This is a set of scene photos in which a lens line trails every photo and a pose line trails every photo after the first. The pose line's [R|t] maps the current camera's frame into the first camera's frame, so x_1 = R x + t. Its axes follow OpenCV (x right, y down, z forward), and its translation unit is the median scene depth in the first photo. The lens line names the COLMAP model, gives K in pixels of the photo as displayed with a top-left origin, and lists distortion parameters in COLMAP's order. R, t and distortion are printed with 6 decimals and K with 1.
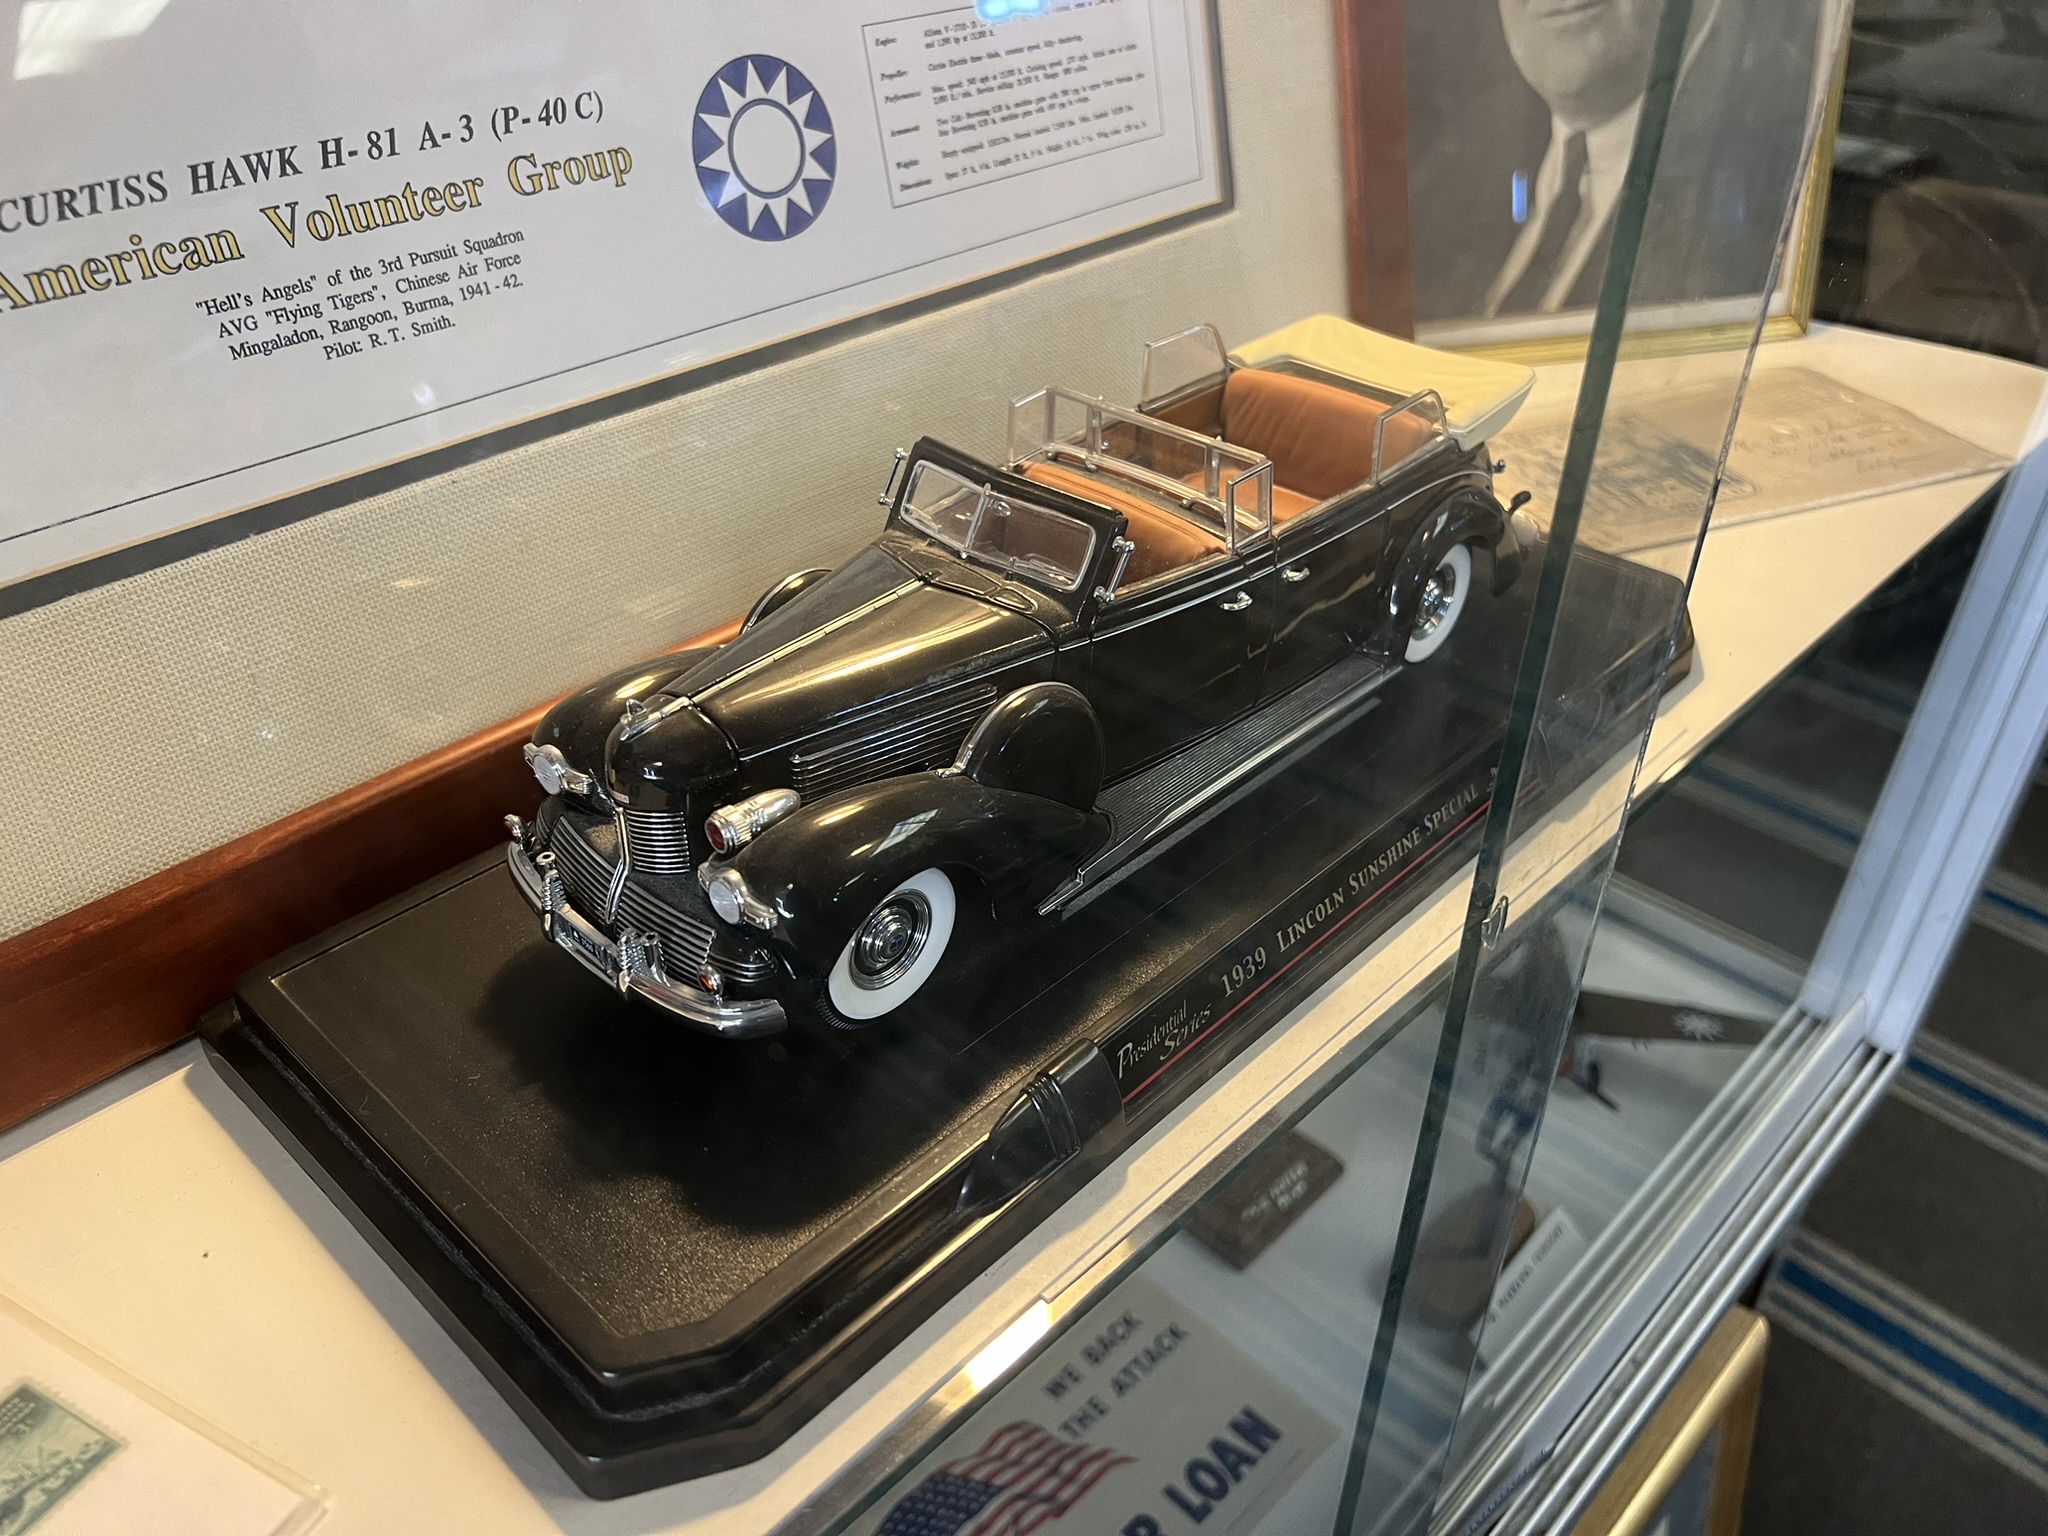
lens RADIAL K [[1585.9, 0, 1025.5], [0, 1585.9, 761.9], [0, 0, 1]] dist [0.041559, -0.060483]
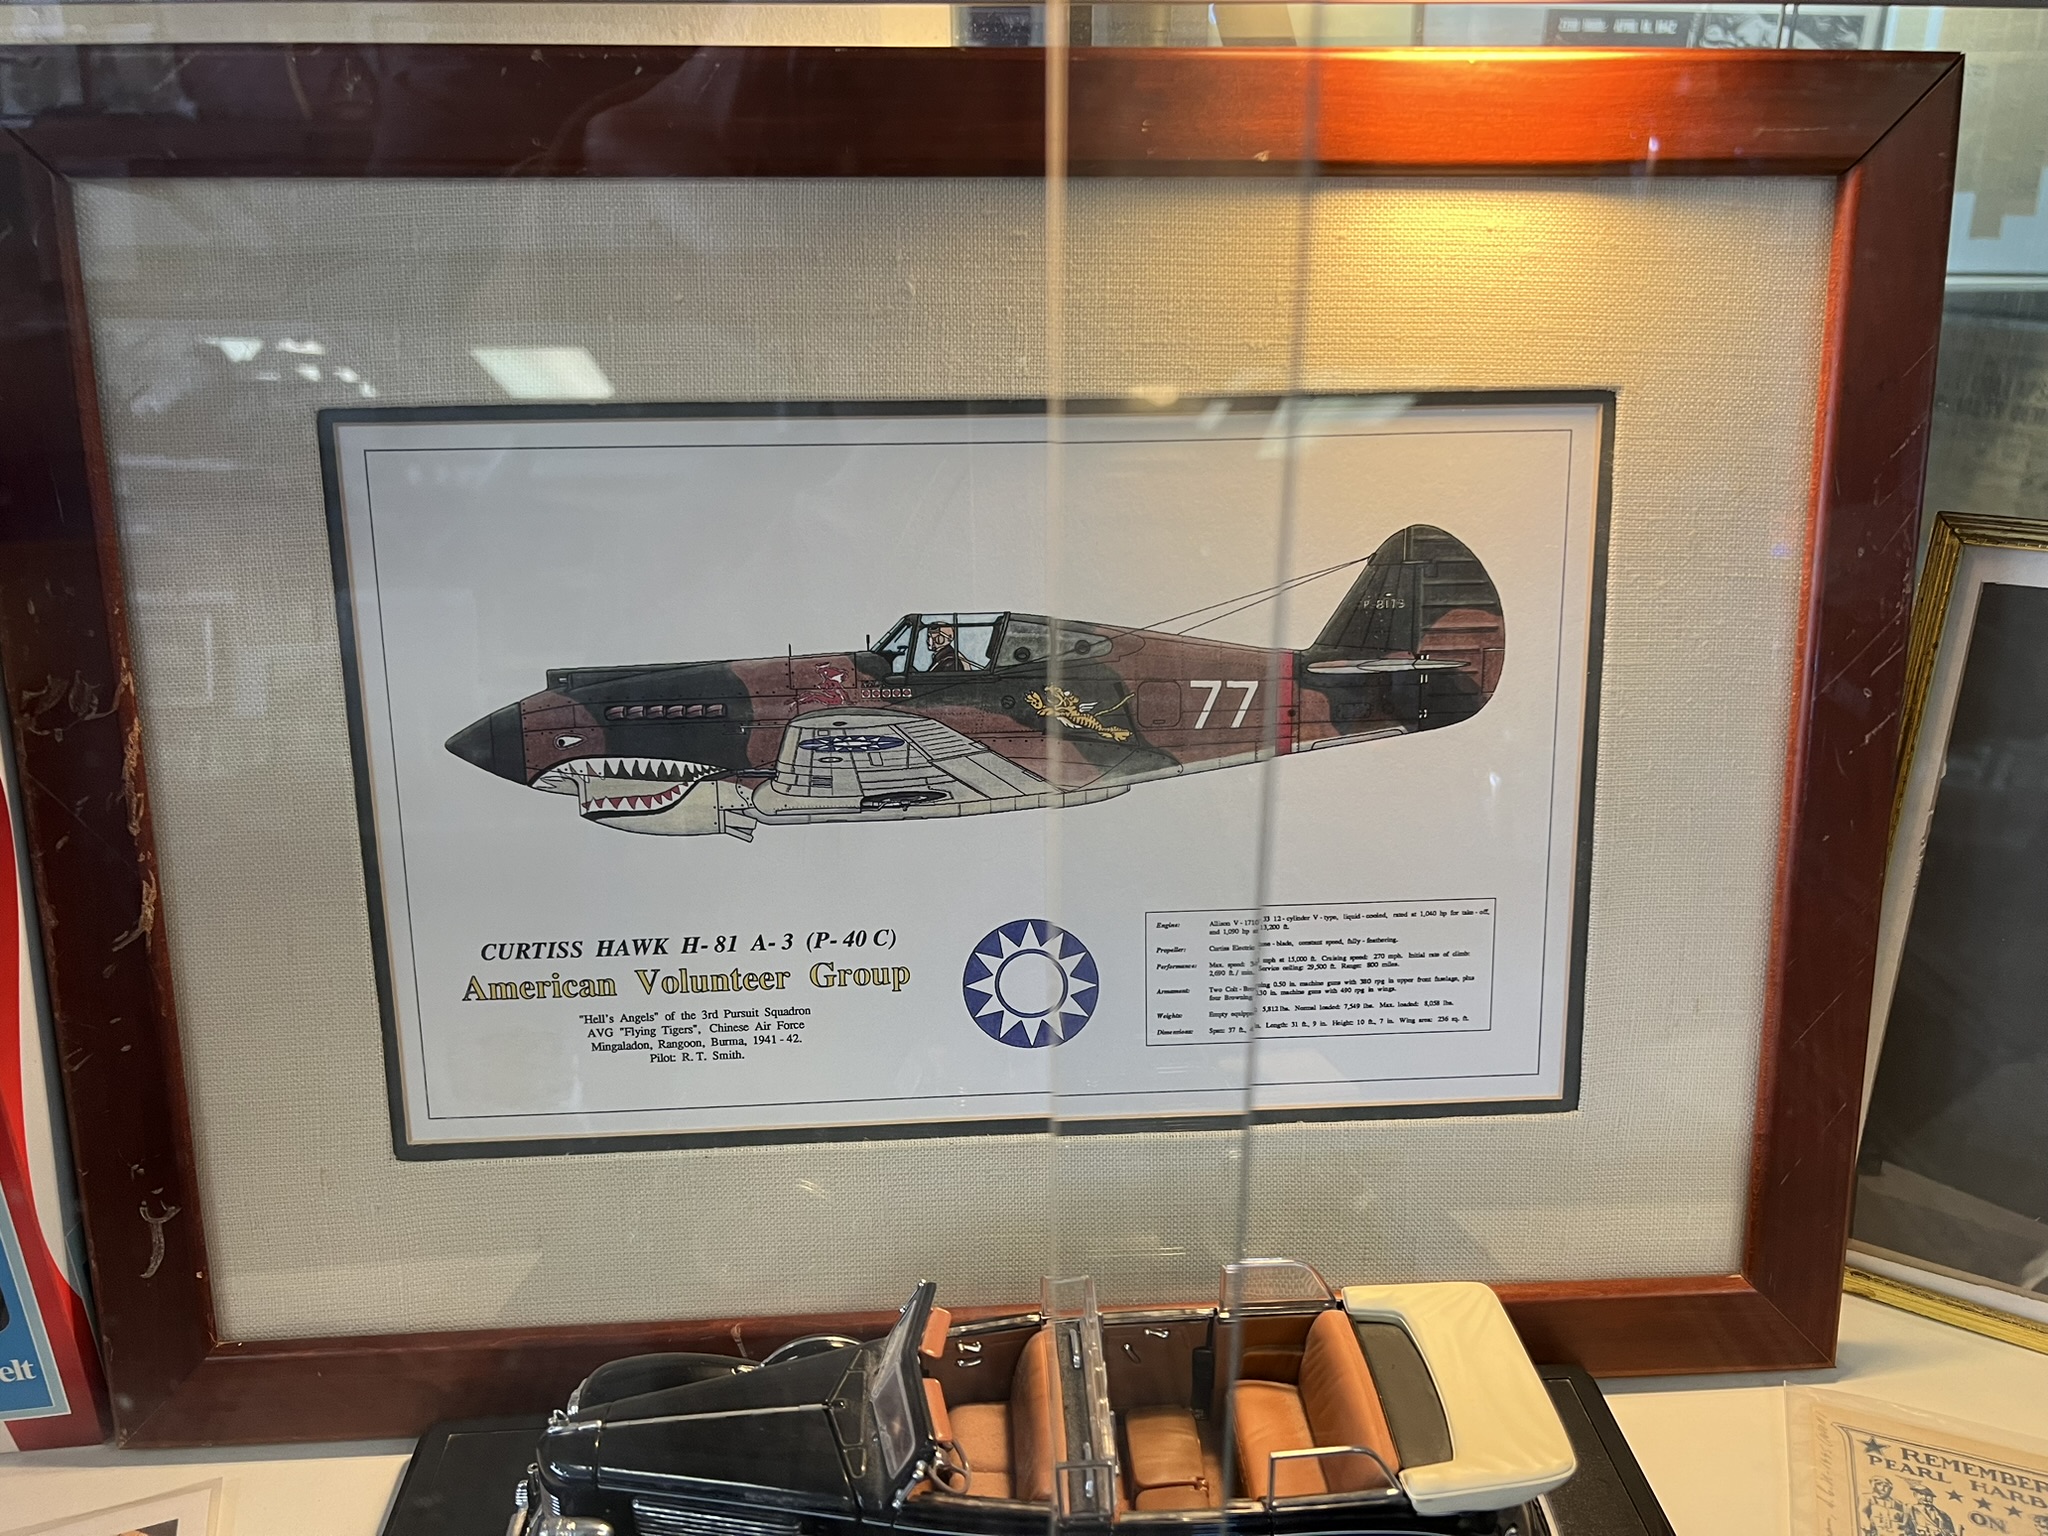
lens RADIAL K [[1585.9, 0, 1037.6], [0, 1585.9, 757.5], [0, 0, 1]] dist [0.041559, -0.060483]
pose [[0.729810, 0.260815, -0.631943, 0.676566], [-0.376731, 0.924783, -0.053398, -0.545480], [0.570483, 0.277043, 0.773173, -0.044126]]
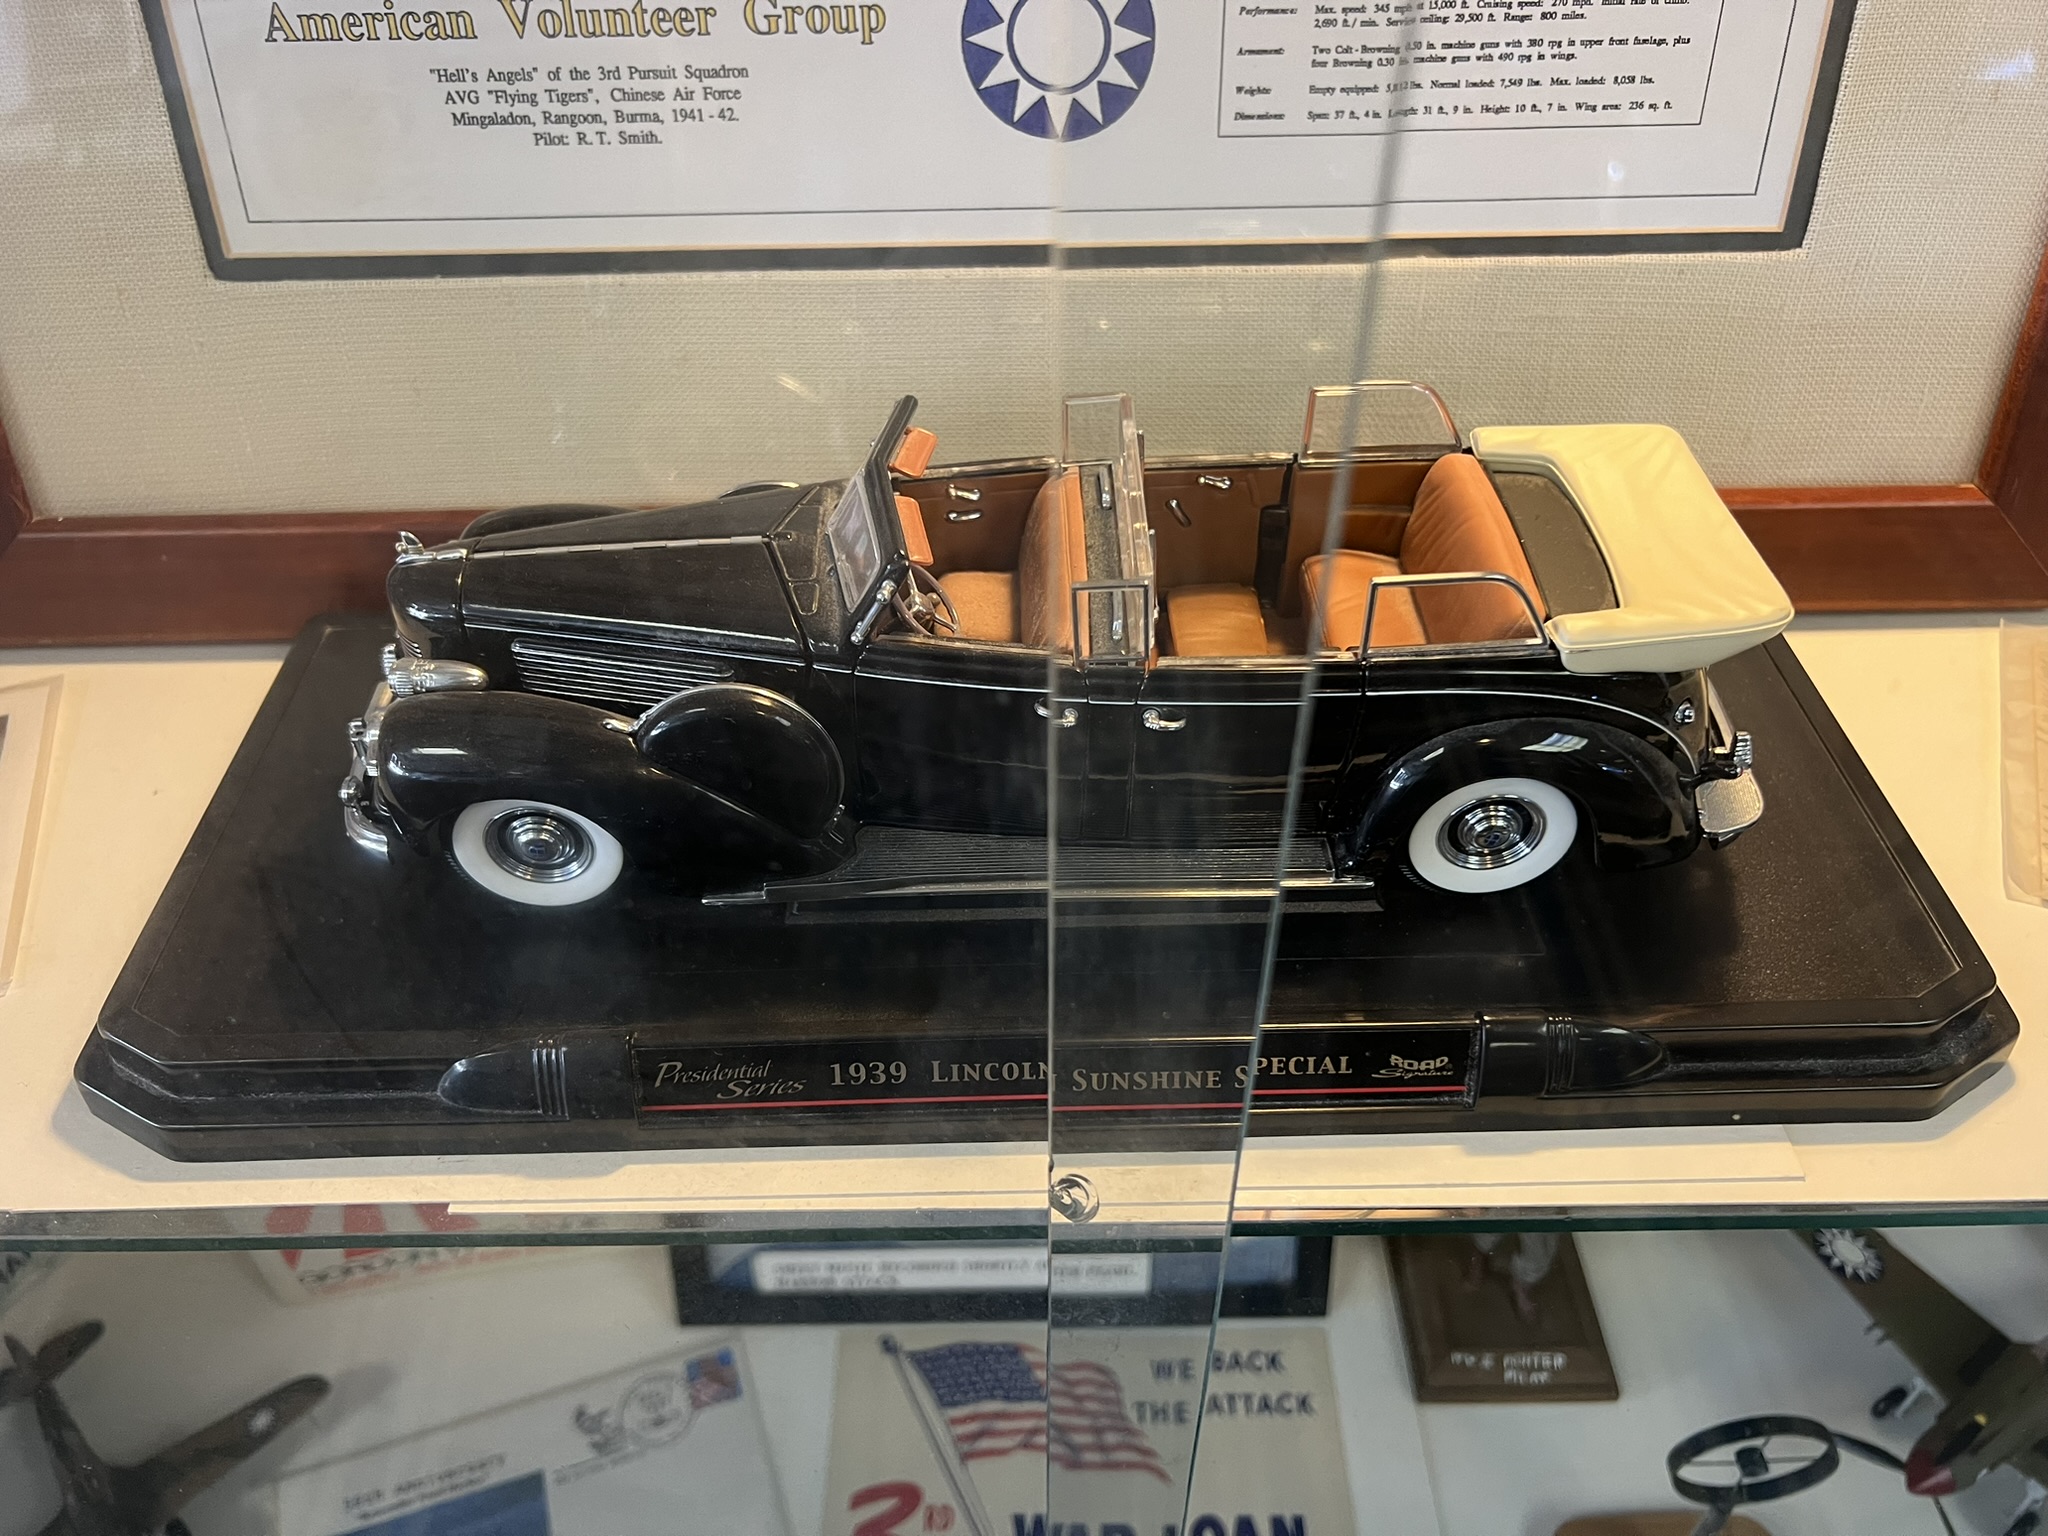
lens RADIAL K [[1585.9, 0, 1032.1], [0, 1585.9, 767.5], [0, 0, 1]] dist [0.041559, -0.060483]
pose [[0.704940, 0.472719, -0.528769, 0.565526], [-0.392026, 0.880975, 0.264952, -0.282630], [0.591080, 0.020516, 0.806352, 0.297505]]
